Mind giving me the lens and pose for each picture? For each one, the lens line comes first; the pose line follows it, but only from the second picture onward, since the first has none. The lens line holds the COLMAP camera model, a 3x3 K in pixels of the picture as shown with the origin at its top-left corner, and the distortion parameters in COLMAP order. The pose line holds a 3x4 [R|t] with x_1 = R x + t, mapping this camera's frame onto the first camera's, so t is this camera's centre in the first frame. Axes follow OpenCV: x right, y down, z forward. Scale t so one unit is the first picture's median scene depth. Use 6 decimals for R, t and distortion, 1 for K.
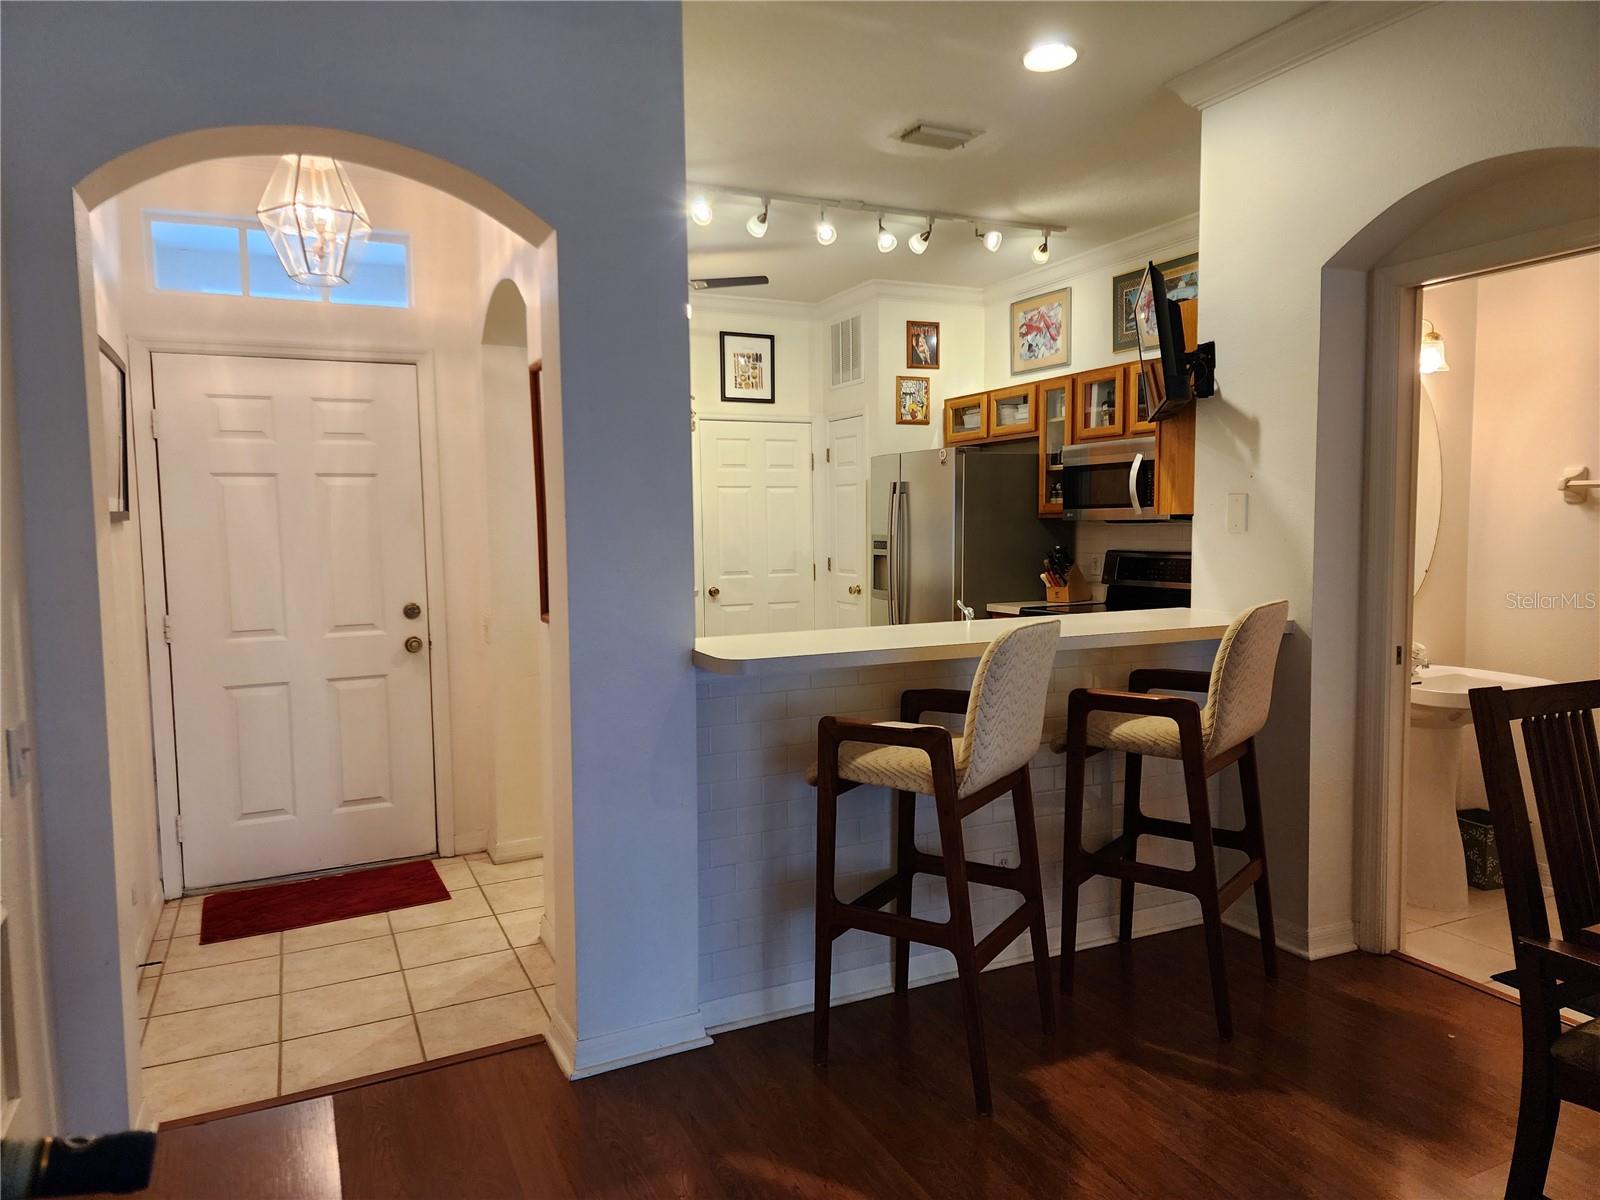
lens RADIAL K [[1070.1, 0, 789.5], [0, 1070.1, 600.9], [0, 0, 1]] dist [0.068186, -0.050942]
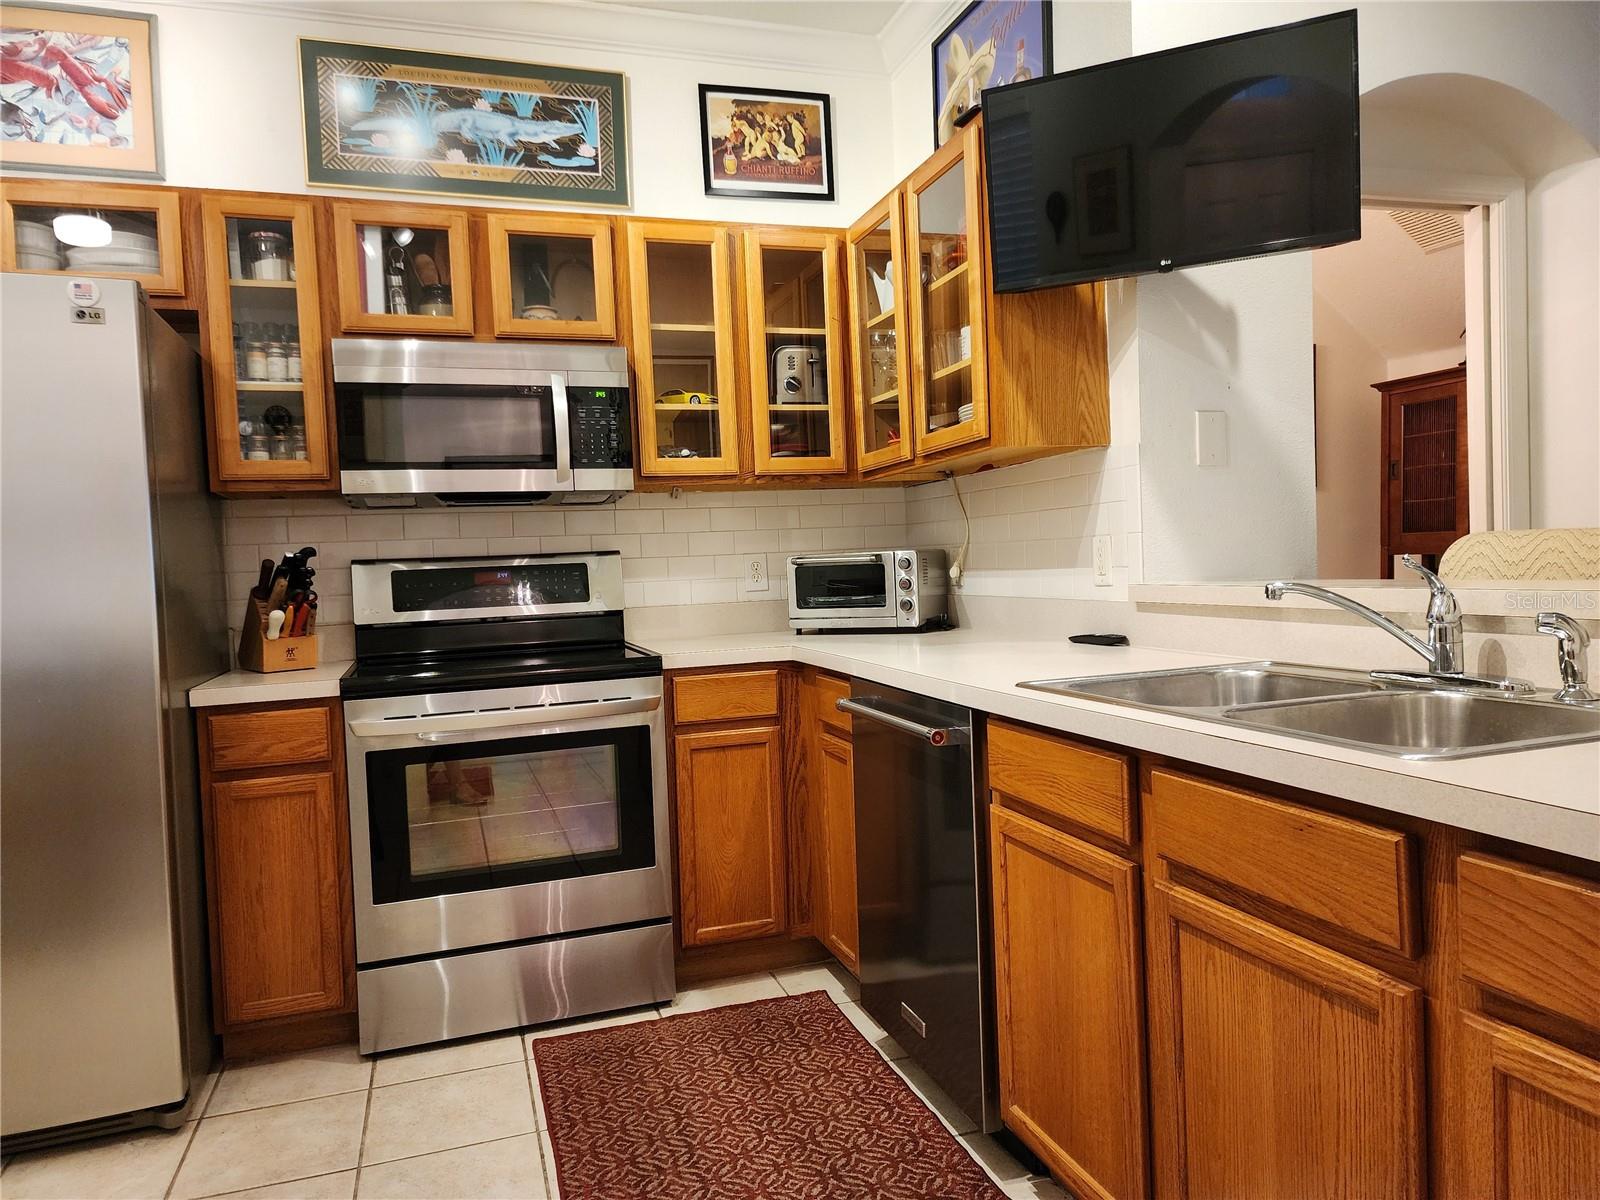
lens RADIAL K [[1070.1, 0, 795.0], [0, 1070.1, 599.5], [0, 0, 1]] dist [0.068186, -0.050942]
pose [[0.137844, -0.033876, 0.989875, -0.314361], [0.110564, 0.993695, 0.018611, -0.017404], [-0.984264, 0.106879, 0.140720, 1.109670]]
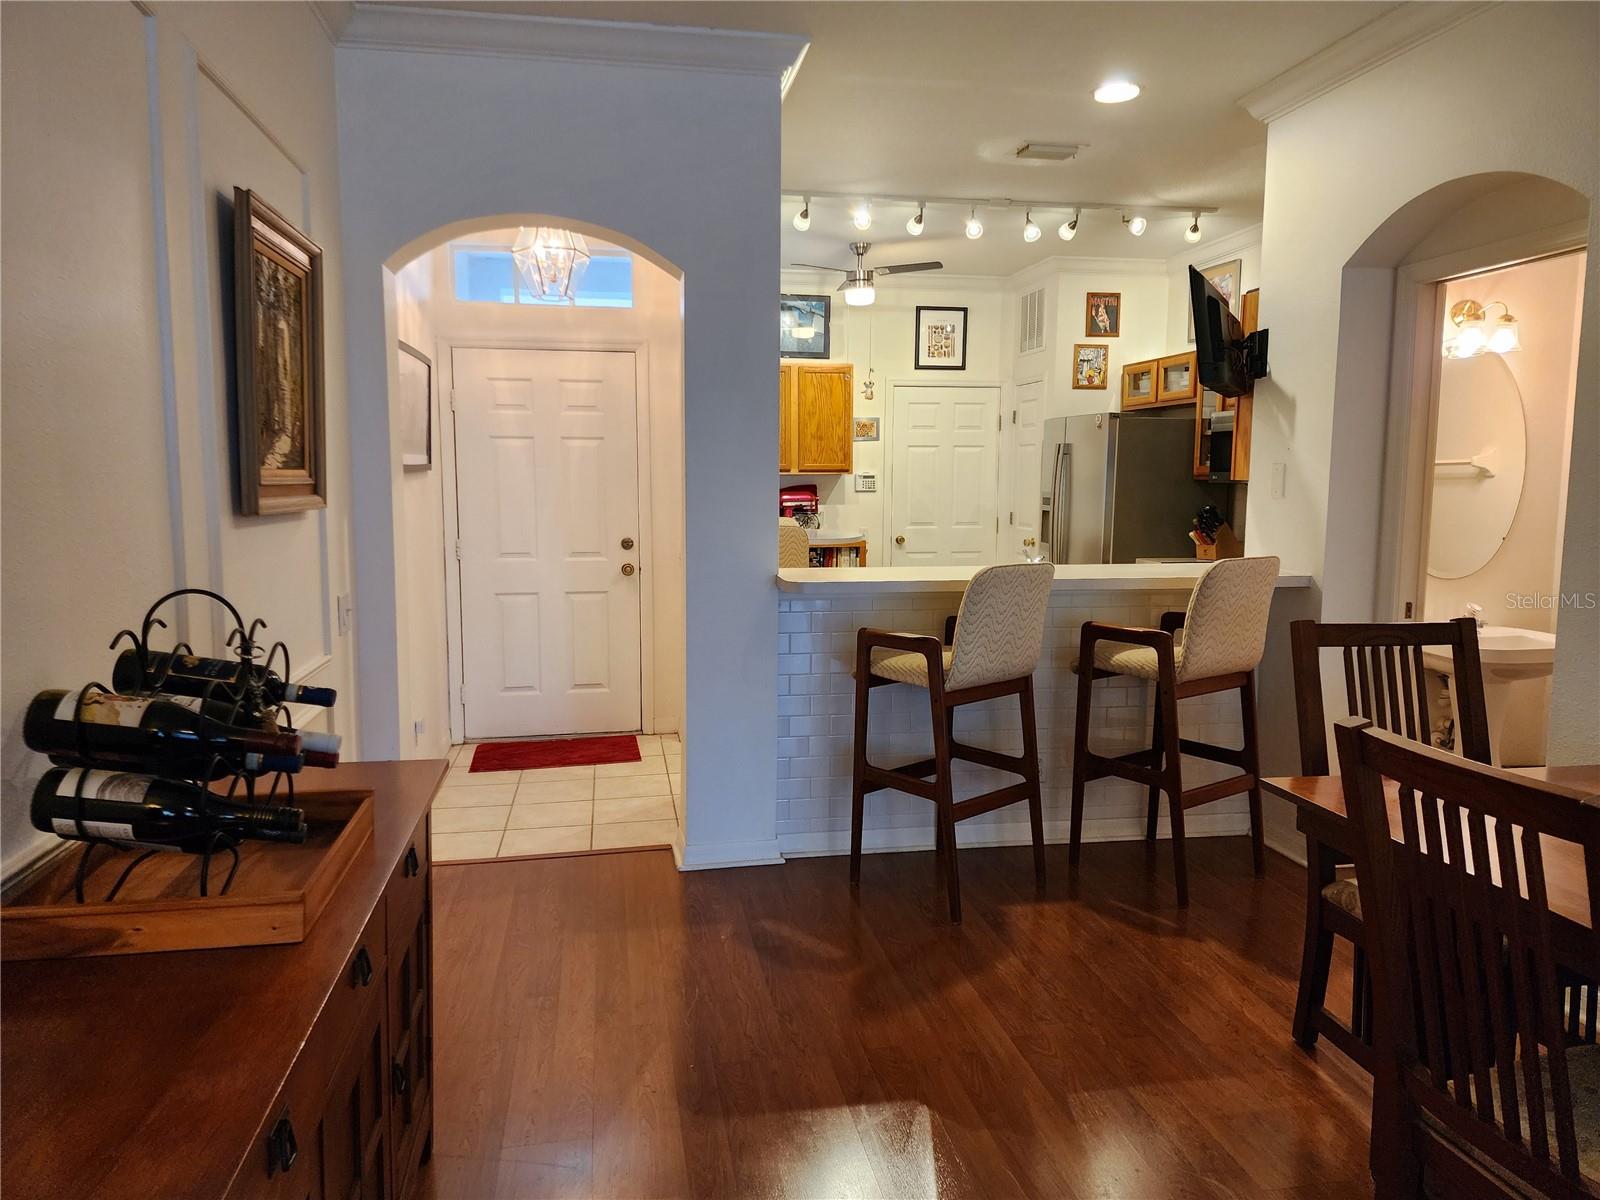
lens RADIAL K [[1070.1, 0, 787.4], [0, 1070.1, 587.5], [0, 0, 1]] dist [0.068186, -0.050942]
pose [[0.964569, 0.046314, -0.259735, 0.203941], [-0.037637, 0.998558, 0.038285, 0.006626], [0.261133, -0.027153, 0.964921, -0.228120]]
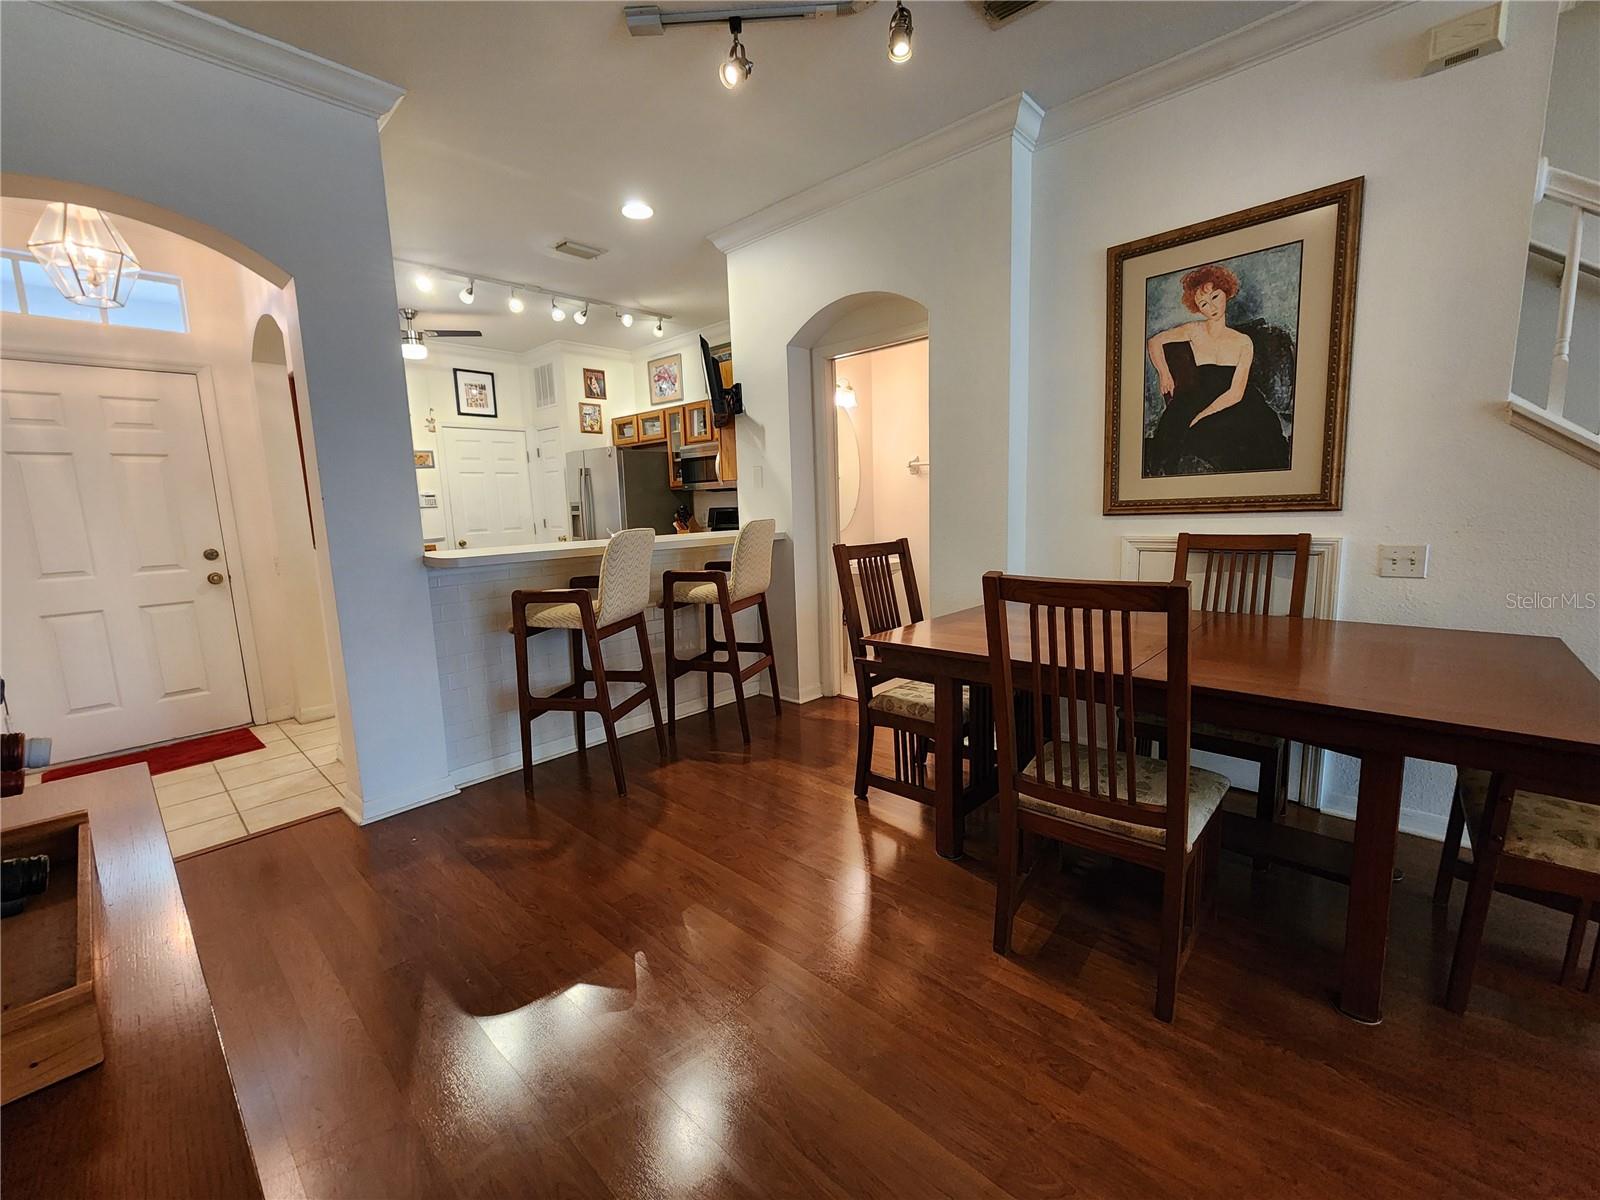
lens RADIAL K [[663.2, 0, 805.3], [0, 663.2, 598.7], [0, 0, 1]] dist [-0.001785, 0.001464]
pose [[0.927041, -0.069244, 0.368511, 0.050117], [0.046065, 0.996388, 0.071340, 0.047723], [-0.372119, -0.049160, 0.926882, -0.099258]]
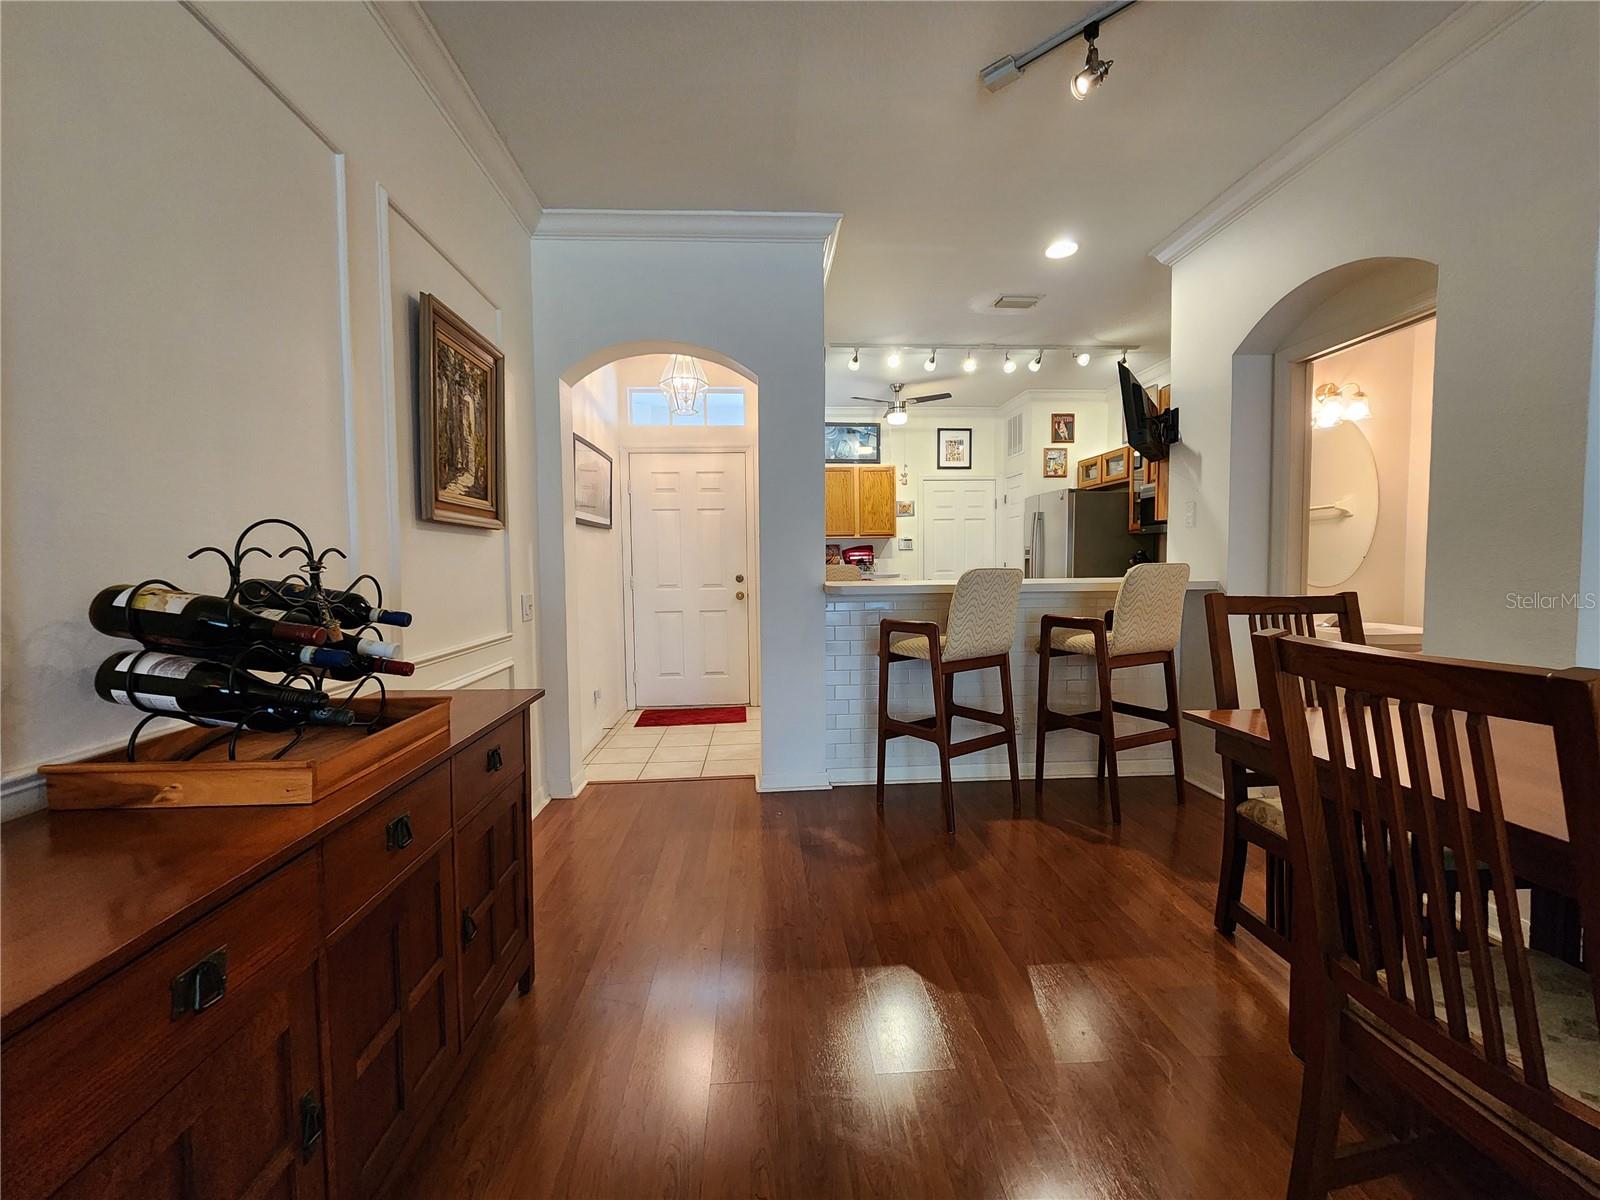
lens RADIAL K [[663.2, 0, 800.3], [0, 663.2, 597.5], [0, 0, 1]] dist [-0.001785, 0.001464]
pose [[0.931253, 0.025248, -0.363498, 0.225405], [-0.030538, 0.999495, -0.008813, 0.060759], [0.363092, 0.019307, 0.931553, -0.097088]]
